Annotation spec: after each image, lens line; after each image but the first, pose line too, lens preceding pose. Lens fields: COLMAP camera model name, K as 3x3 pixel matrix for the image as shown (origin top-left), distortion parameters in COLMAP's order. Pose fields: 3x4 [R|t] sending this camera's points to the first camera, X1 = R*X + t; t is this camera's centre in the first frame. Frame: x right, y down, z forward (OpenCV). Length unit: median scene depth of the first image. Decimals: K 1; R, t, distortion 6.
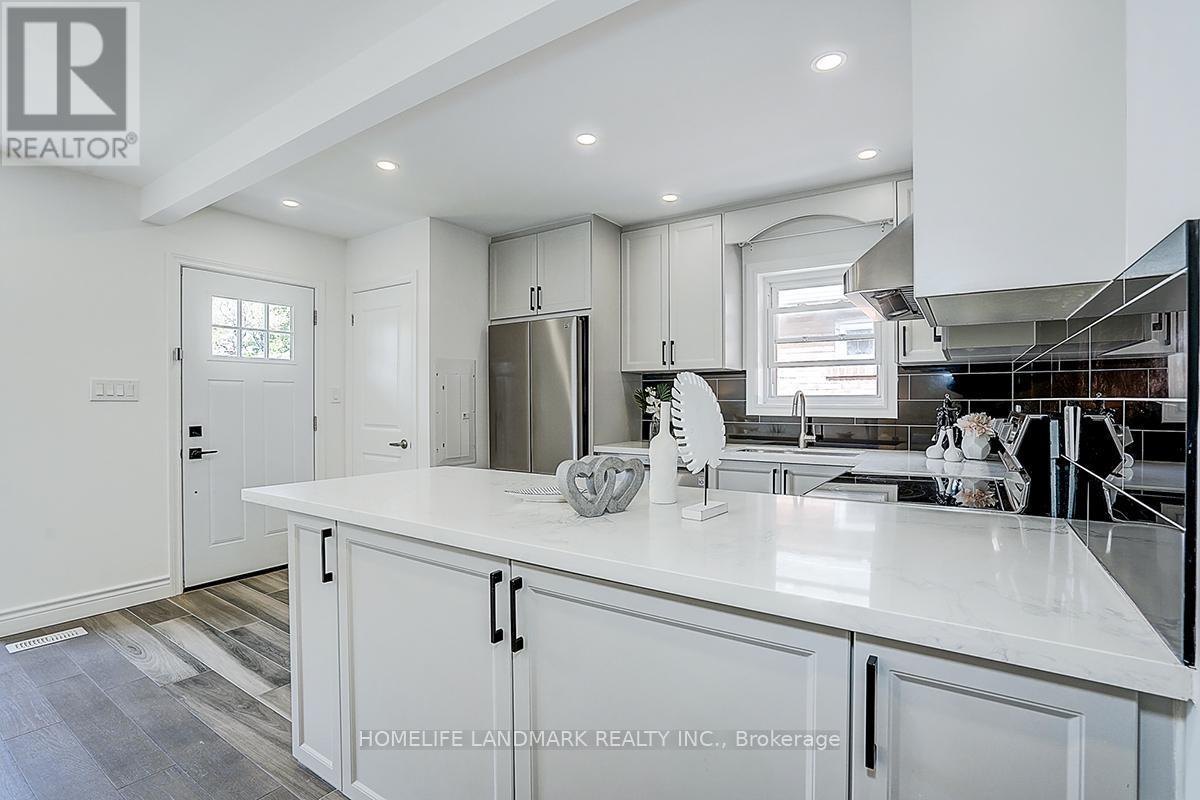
lens RADIAL K [[564.5, 0, 599.6], [0, 564.5, 401.8], [0, 0, 1]] dist [-0.048171, 0.014910]
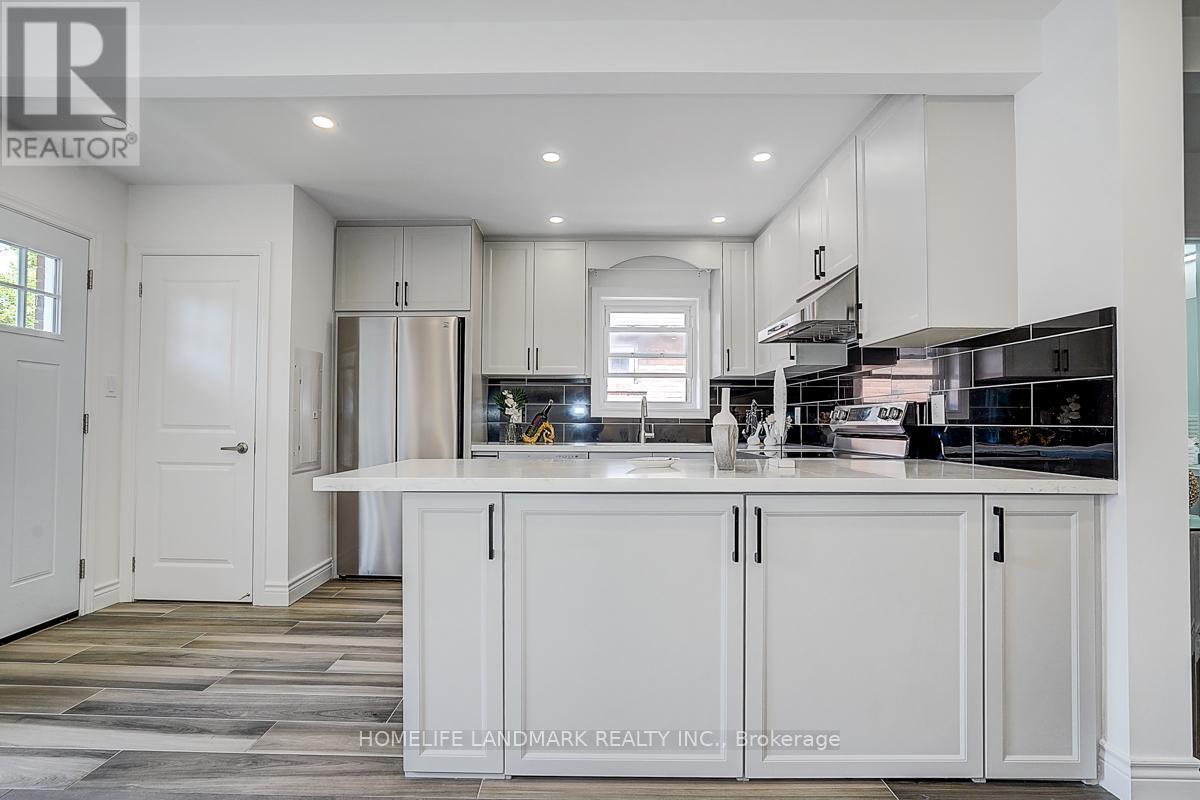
lens RADIAL K [[564.5, 0, 595.2], [0, 564.5, 404.7], [0, 0, 1]] dist [-0.048171, 0.014910]
pose [[0.829583, 0.022686, 0.557923, -0.386932], [-0.005718, 0.999467, -0.032137, 0.035872], [-0.558355, 0.023470, 0.829270, 0.034500]]
